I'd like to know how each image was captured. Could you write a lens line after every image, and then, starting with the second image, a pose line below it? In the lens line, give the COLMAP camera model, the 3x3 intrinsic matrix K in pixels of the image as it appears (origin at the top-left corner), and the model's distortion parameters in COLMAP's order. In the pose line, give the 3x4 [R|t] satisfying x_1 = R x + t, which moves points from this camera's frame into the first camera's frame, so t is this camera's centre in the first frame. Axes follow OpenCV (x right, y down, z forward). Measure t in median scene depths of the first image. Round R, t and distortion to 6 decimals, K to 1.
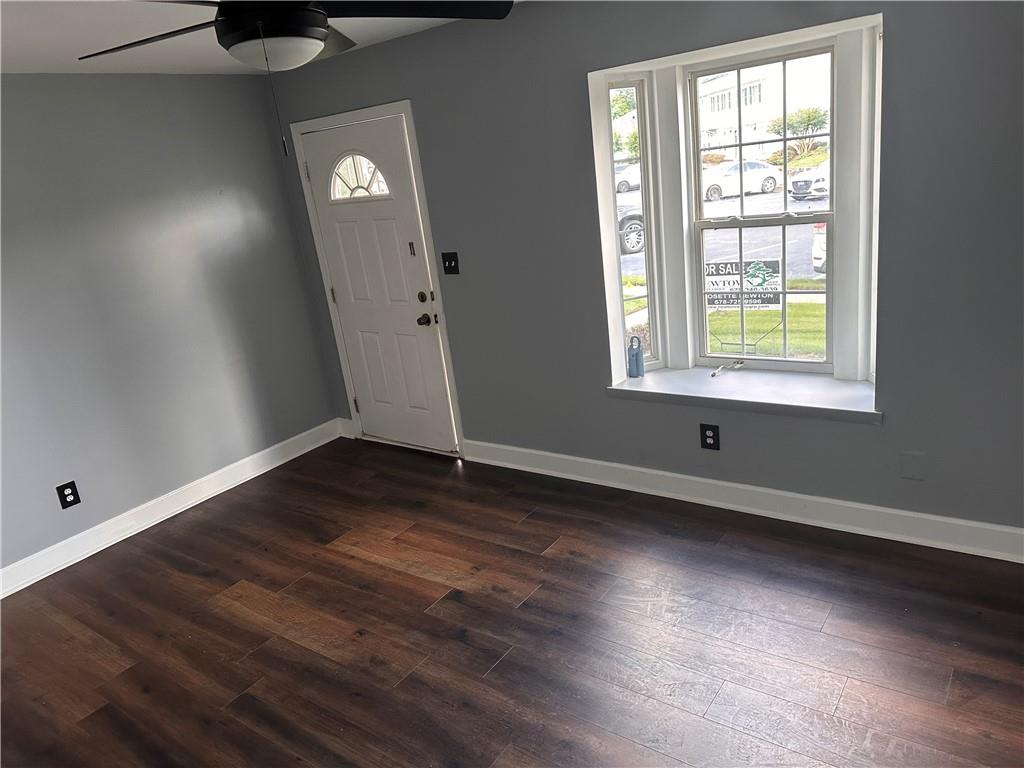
lens RADIAL K [[724.7, 0, 505.9], [0, 724.7, 380.2], [0, 0, 1]] dist [0.095881, -0.120714]
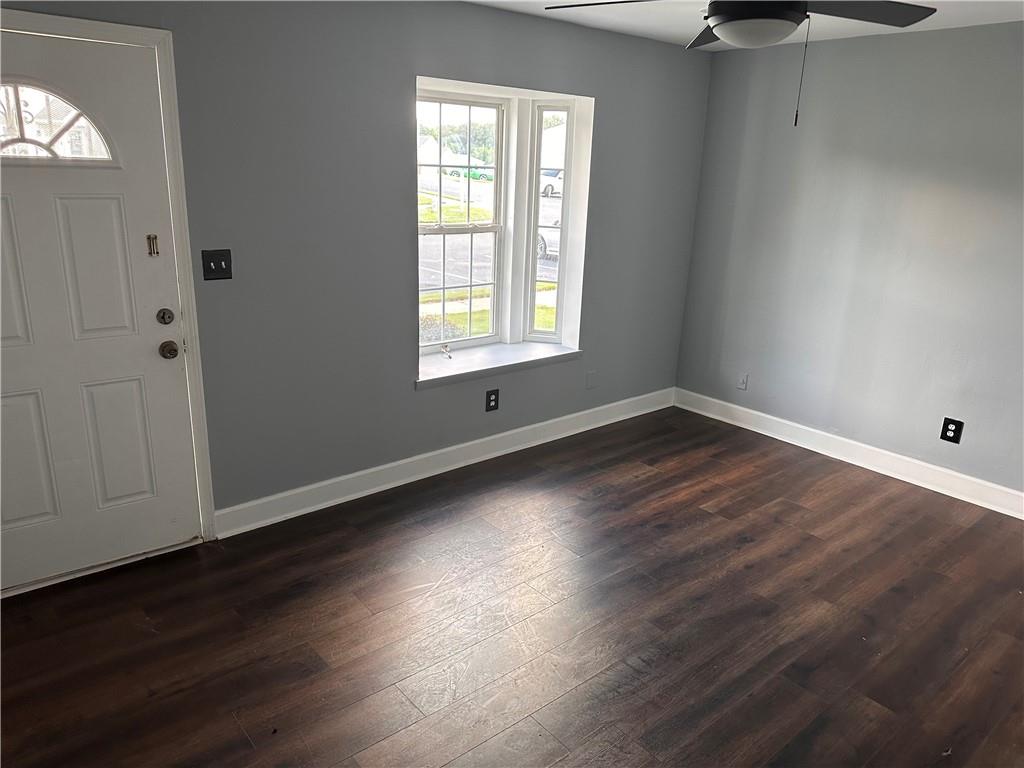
lens RADIAL K [[724.7, 0, 518.8], [0, 724.7, 376.7], [0, 0, 1]] dist [0.095881, -0.120714]
pose [[0.217663, -0.139869, 0.965950, -0.878205], [0.223752, 0.970472, 0.090105, -0.060179], [-0.950030, 0.196521, 0.242532, 0.658624]]
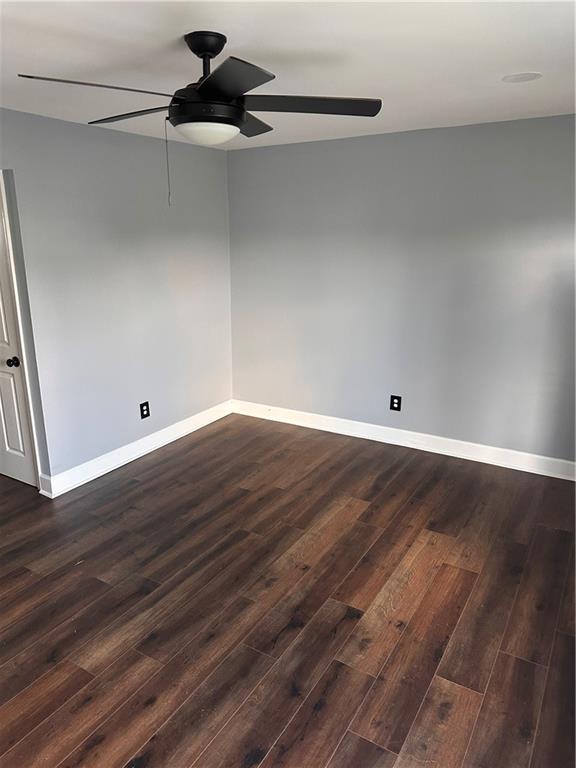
lens RADIAL K [[543.5, 0, 288.6], [0, 543.5, 389.3], [0, 0, 1]] dist [0.095881, -0.120714]
pose [[0.094684, 0.398692, -0.912184, 0.479624], [-0.306372, 0.883499, 0.354354, -0.233669], [0.947191, 0.245916, 0.205802, 0.589674]]
